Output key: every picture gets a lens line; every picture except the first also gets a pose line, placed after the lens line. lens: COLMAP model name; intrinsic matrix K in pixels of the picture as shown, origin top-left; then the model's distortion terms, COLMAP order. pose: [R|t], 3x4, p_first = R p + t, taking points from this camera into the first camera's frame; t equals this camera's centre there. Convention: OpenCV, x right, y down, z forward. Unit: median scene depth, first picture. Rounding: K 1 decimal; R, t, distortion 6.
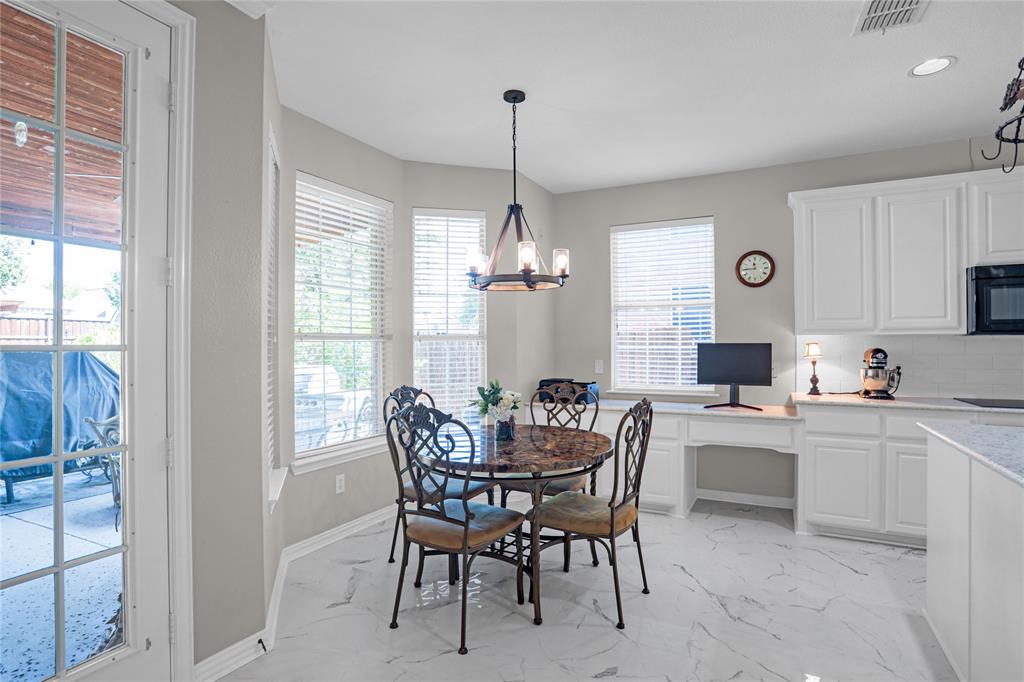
lens RADIAL K [[512.8, 0, 516.7], [0, 512.8, 348.9], [0, 0, 1]] dist [-0.057249, 0.021207]
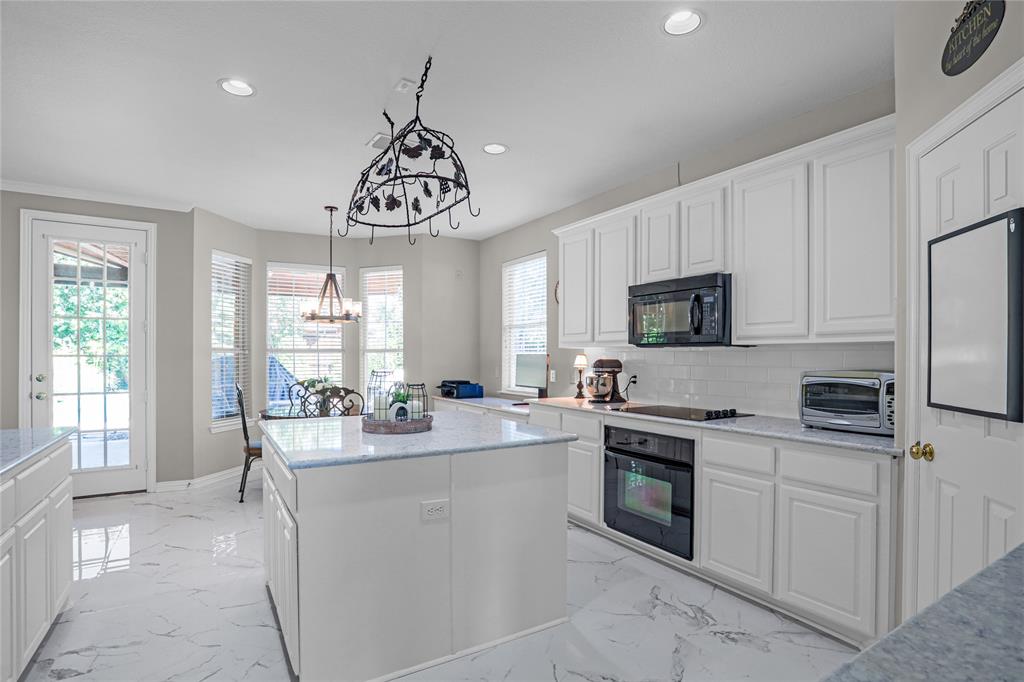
lens RADIAL K [[512.8, 0, 516.7], [0, 512.8, 348.9], [0, 0, 1]] dist [-0.057249, 0.021207]
pose [[0.854067, -0.007025, -0.520116, 1.185050], [-0.002214, 0.999851, -0.017142, -0.003748], [0.520159, 0.015792, 0.853924, -0.111197]]
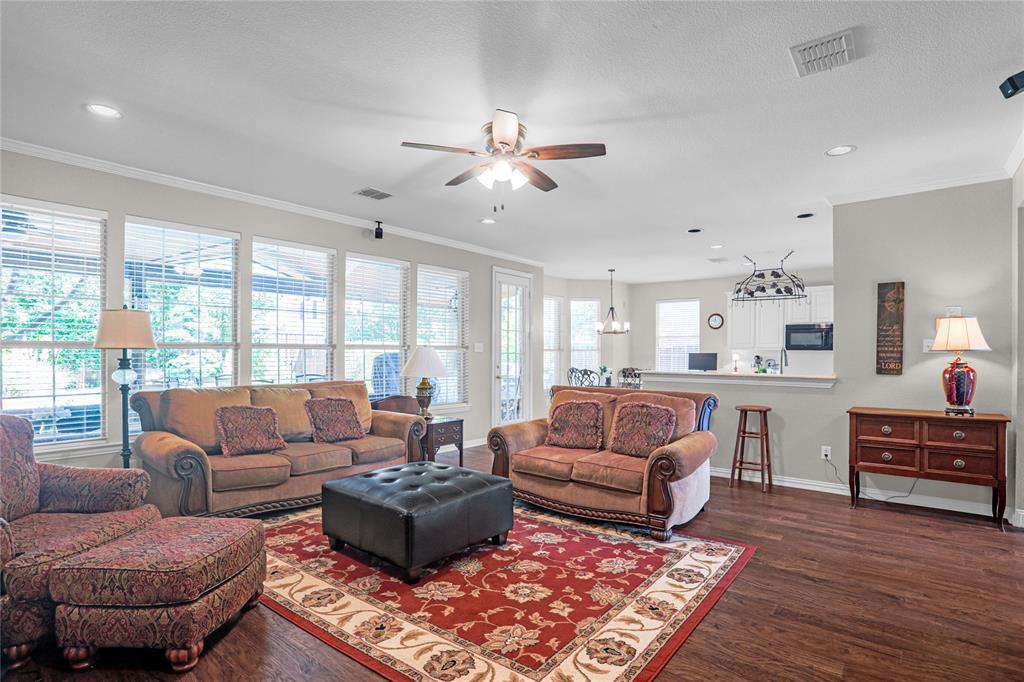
lens RADIAL K [[512.8, 0, 516.7], [0, 512.8, 348.9], [0, 0, 1]] dist [-0.057249, 0.021207]
pose [[0.980968, 0.005561, -0.194089, 0.029175], [-0.008783, 0.999837, -0.015746, 0.016571], [0.193970, 0.017151, 0.980857, -1.760927]]
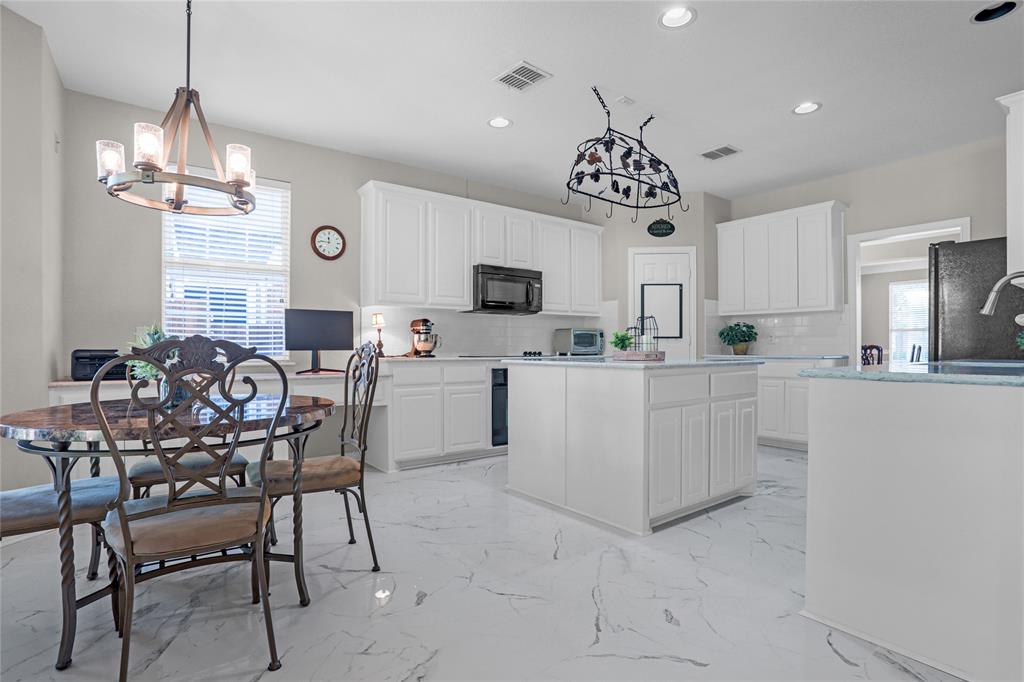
lens RADIAL K [[512.8, 0, 516.7], [0, 512.8, 348.9], [0, 0, 1]] dist [-0.057249, 0.021207]
pose [[0.430215, -0.001647, 0.902725, -0.379758], [0.006375, 0.999979, -0.001214, 0.081318], [-0.902704, 0.006277, 0.430217, 0.216296]]
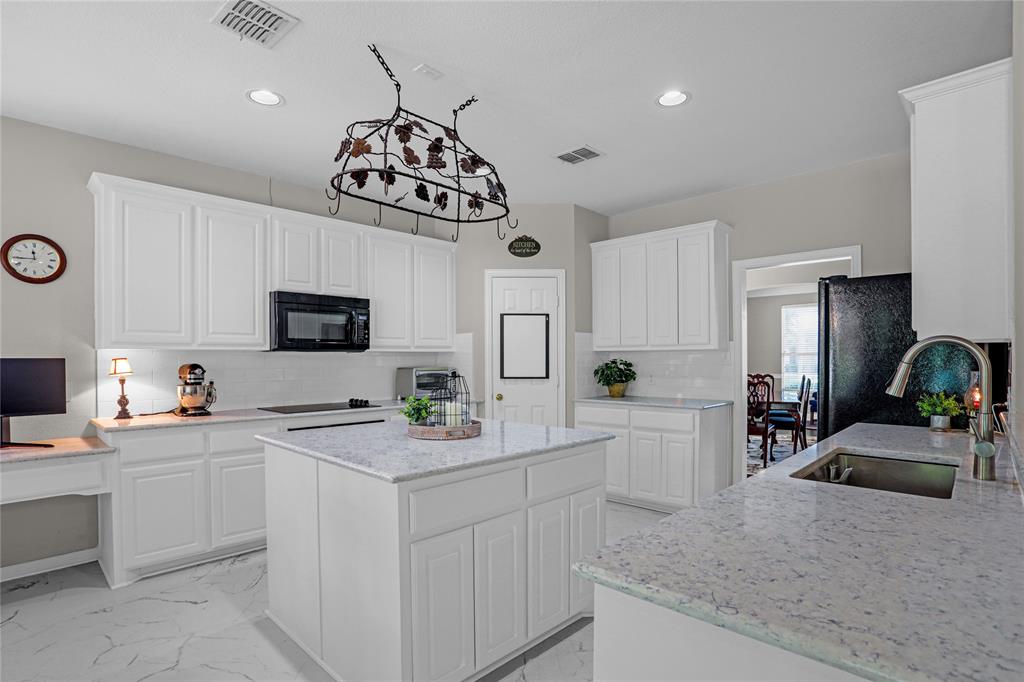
lens RADIAL K [[518.9, 0, 511.7], [0, 518.9, 364.5], [0, 0, 1]] dist [-0.061481, 0.027335]
pose [[0.290883, -0.009240, 0.956714, -0.040189], [0.009910, 0.999929, 0.006644, 0.000079], [-0.956707, 0.007549, 0.290954, 0.129953]]
